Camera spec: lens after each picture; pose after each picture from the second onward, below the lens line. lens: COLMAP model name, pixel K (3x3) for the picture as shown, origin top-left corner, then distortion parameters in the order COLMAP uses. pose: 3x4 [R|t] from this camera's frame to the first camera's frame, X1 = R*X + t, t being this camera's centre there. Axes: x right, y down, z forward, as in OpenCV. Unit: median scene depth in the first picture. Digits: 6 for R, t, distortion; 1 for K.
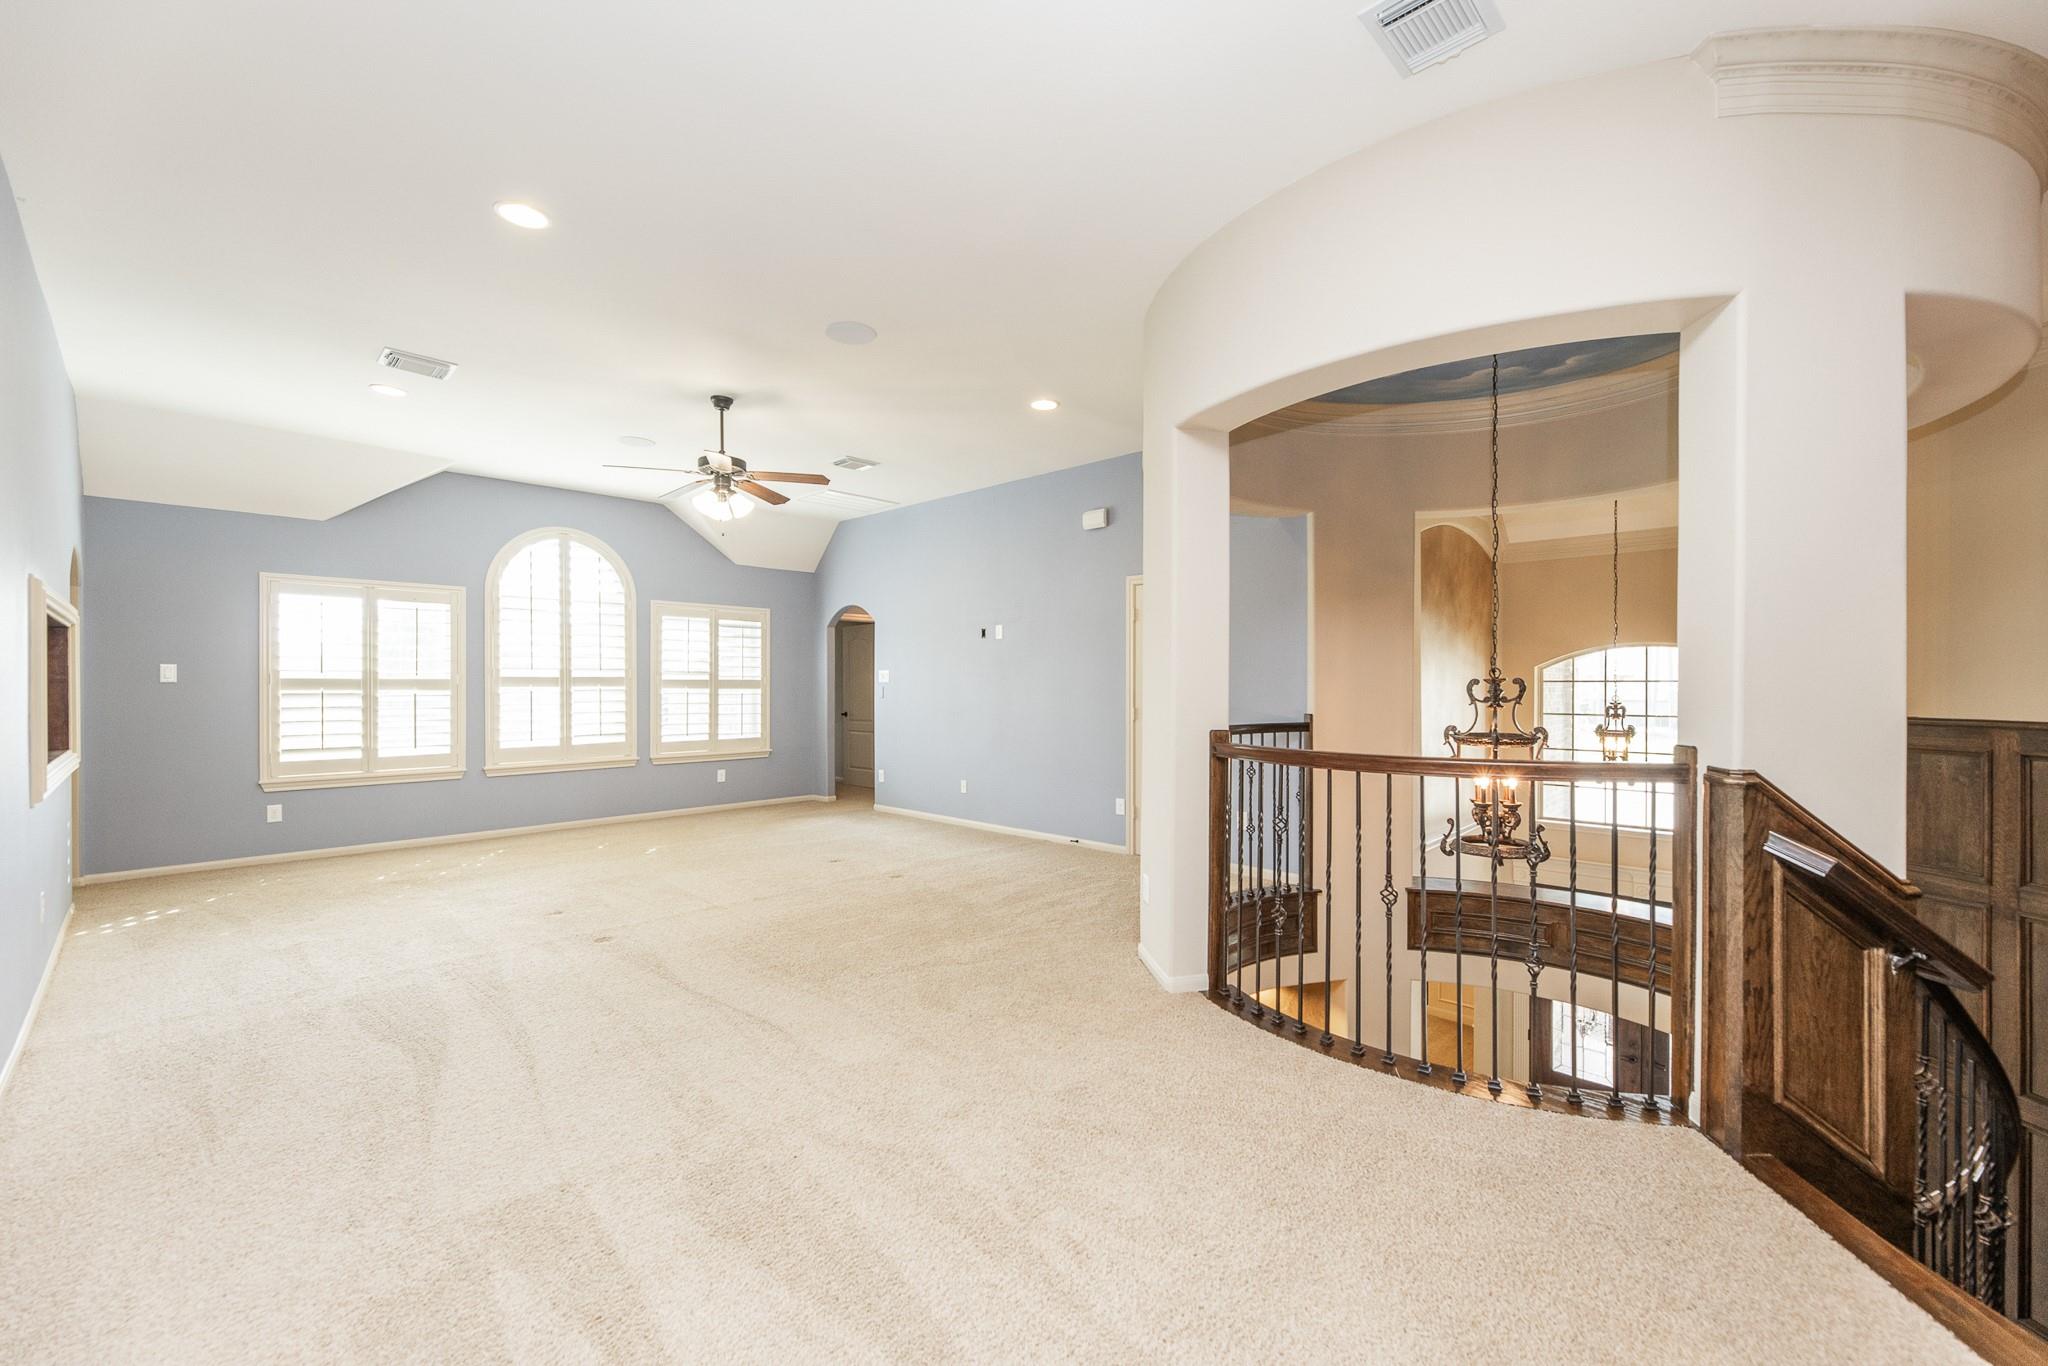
lens RADIAL K [[826.2, 0, 1038.0], [0, 826.2, 681.5], [0, 0, 1]] dist [-0.002499, -0.000355]
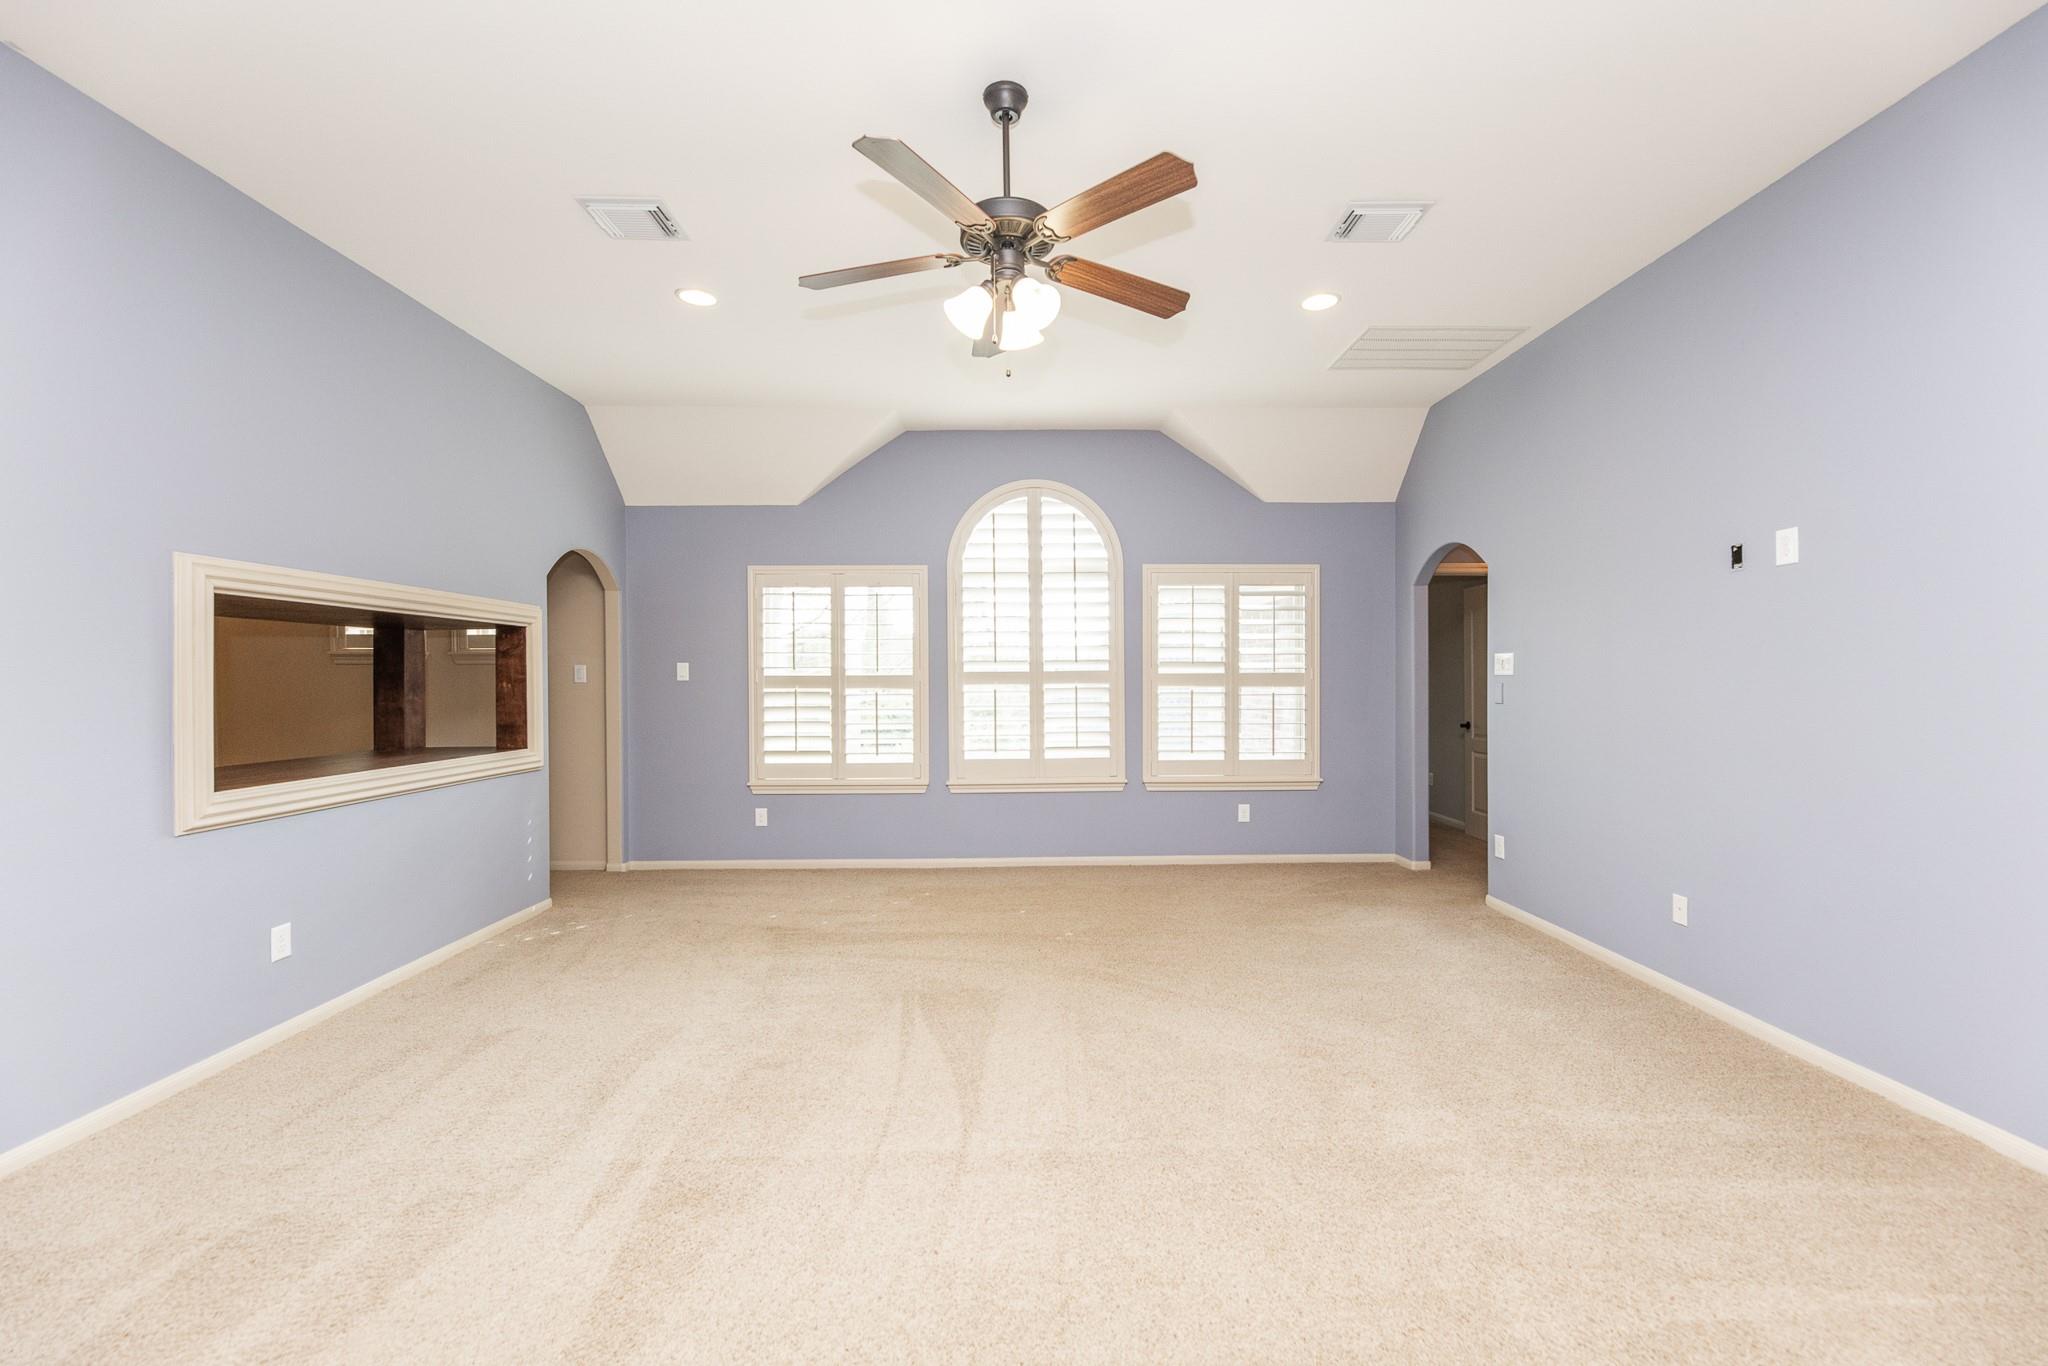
lens RADIAL K [[826.2, 0, 1038.0], [0, 826.2, 681.5], [0, 0, 1]] dist [-0.002499, -0.000355]
pose [[0.698435, -0.002468, -0.715670, -0.014656], [0.007170, 0.999968, 0.003549, 0.001161], [0.715638, -0.007610, 0.698430, 0.469253]]
